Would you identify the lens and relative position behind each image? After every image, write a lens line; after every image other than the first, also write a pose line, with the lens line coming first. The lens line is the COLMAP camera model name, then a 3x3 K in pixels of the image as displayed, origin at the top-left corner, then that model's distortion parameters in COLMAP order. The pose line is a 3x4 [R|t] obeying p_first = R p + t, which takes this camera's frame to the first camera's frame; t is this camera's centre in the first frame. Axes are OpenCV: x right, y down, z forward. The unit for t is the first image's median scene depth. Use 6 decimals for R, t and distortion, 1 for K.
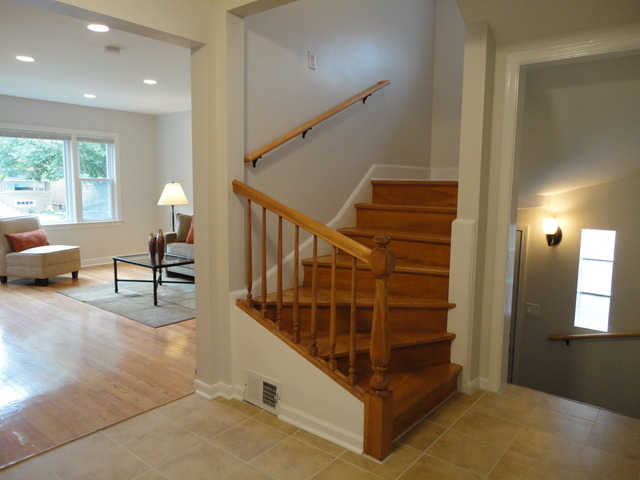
lens RADIAL K [[462.6, 0, 321.2], [0, 462.6, 233.8], [0, 0, 1]] dist [-0.001350, -0.005930]
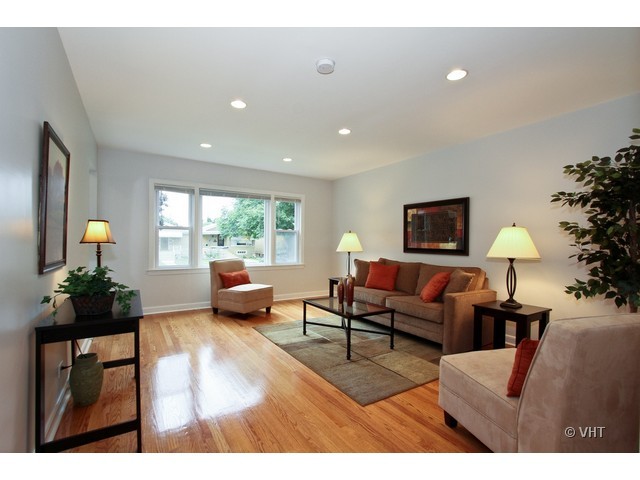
lens RADIAL K [[294.9, 0, 317.1], [0, 294.9, 243.4], [0, 0, 1]] dist [0.000873, 0.000022]
pose [[0.948444, 0.004074, -0.316918, -0.184171], [-0.038319, 0.994057, -0.101898, -0.007038], [0.314619, 0.108789, 0.942963, 0.323918]]
